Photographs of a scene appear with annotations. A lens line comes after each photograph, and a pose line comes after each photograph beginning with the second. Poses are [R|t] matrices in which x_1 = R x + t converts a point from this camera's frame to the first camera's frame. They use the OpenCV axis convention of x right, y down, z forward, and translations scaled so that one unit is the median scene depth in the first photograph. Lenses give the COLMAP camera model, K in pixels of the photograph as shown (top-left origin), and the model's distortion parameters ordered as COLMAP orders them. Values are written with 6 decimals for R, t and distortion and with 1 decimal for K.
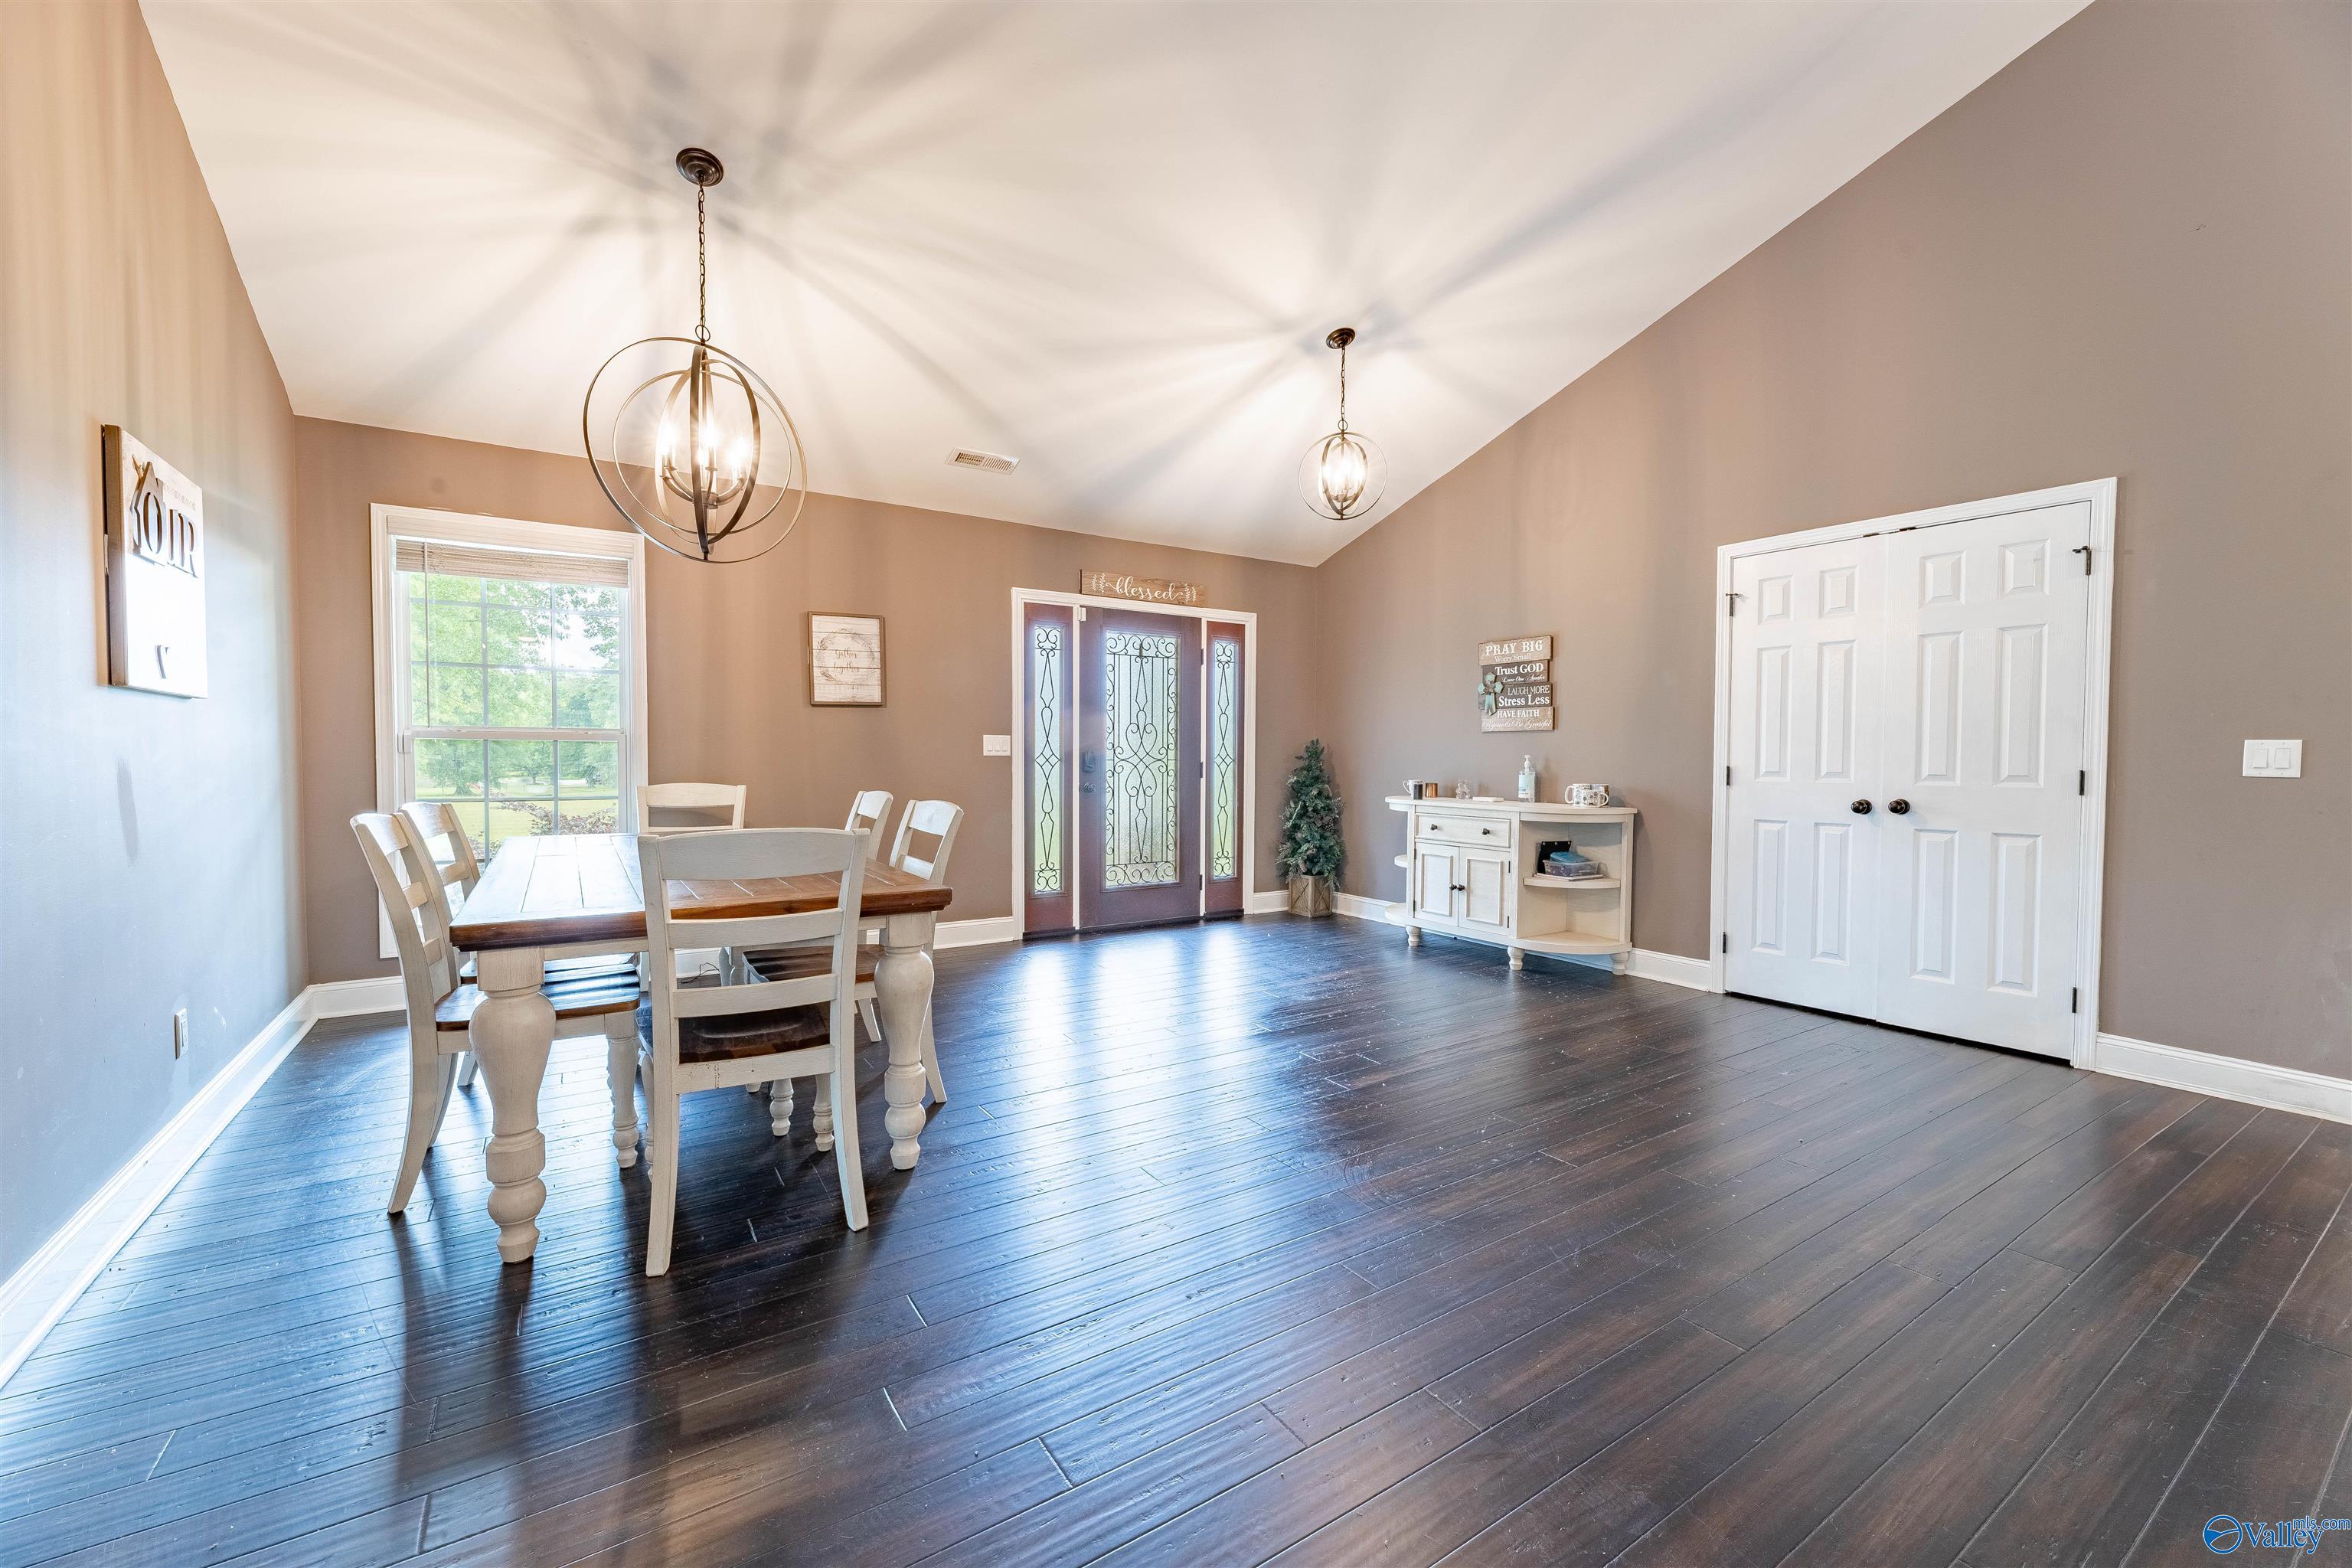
lens RADIAL K [[939.1, 0, 1176.0], [0, 939.1, 784.0], [0, 0, 1]] dist [0.001530, -0.000462]
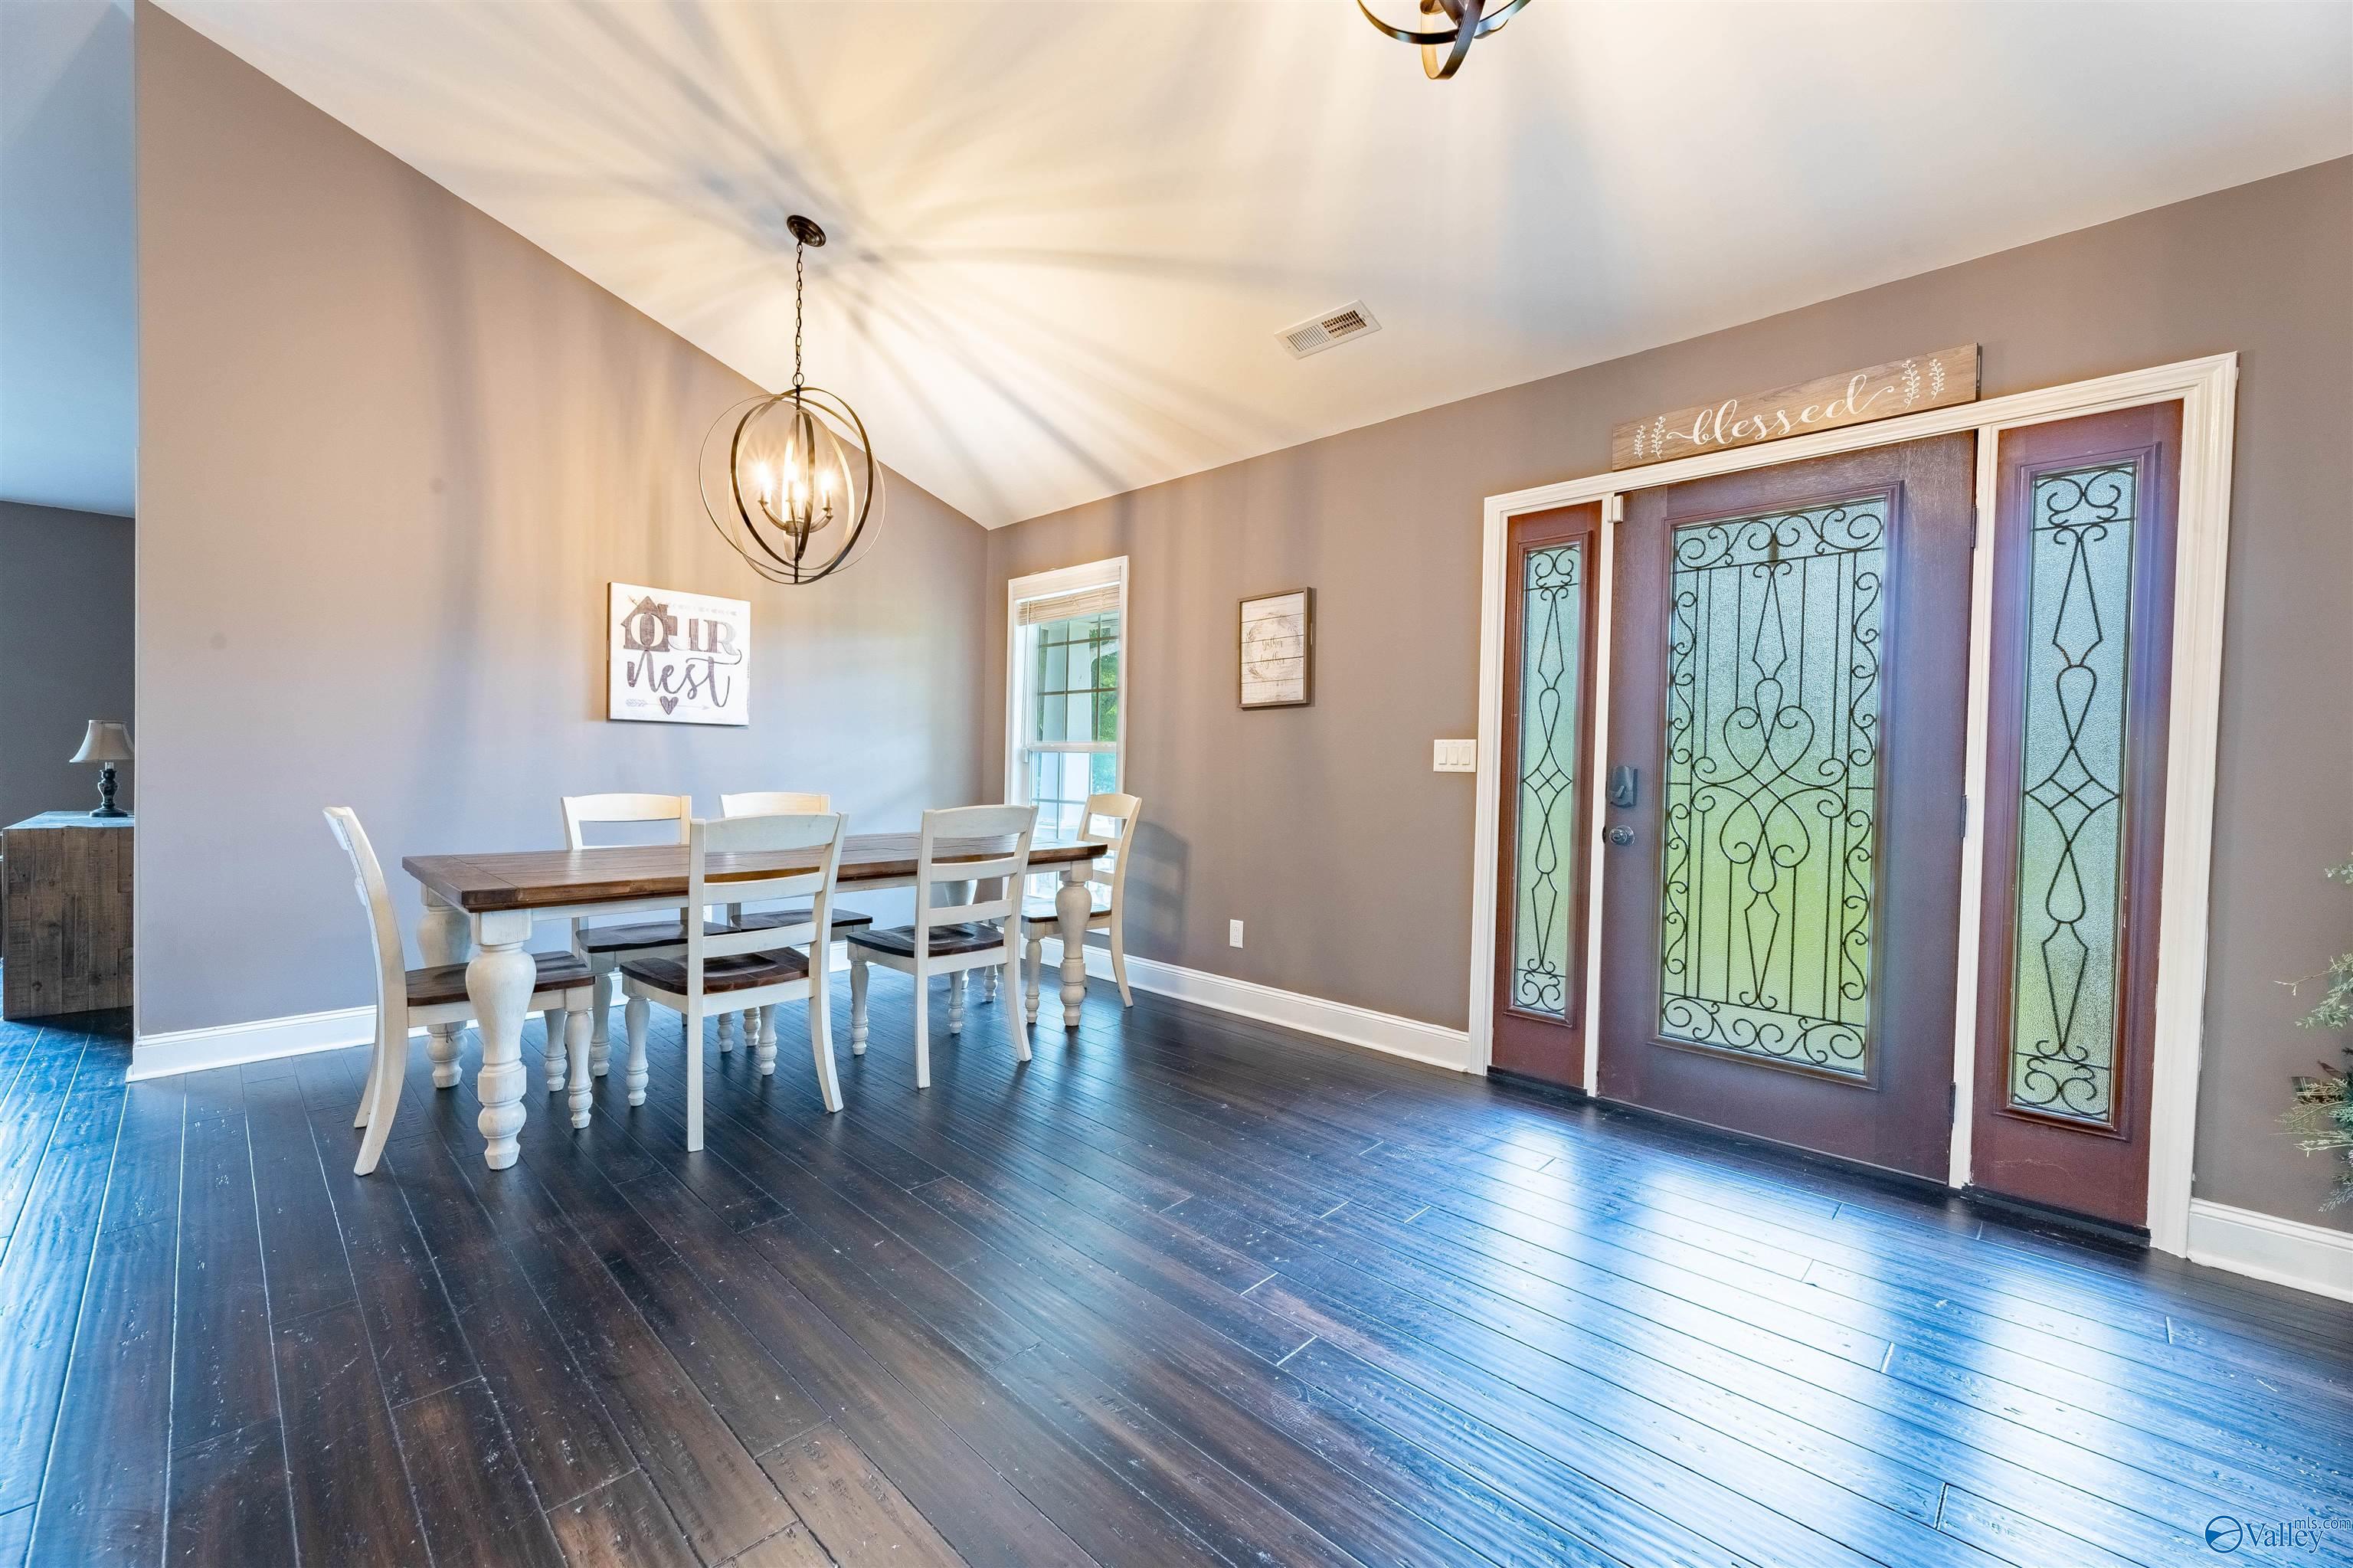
lens RADIAL K [[939.5, 0, 1176.5], [0, 939.5, 784.0], [0, 0, 1]] dist [0.001530, -0.000462]
pose [[0.225751, 0.023769, -0.973895, 0.355153], [-0.042770, 0.998980, 0.014467, -0.021419], [0.973246, 0.038388, 0.226537, 0.623926]]
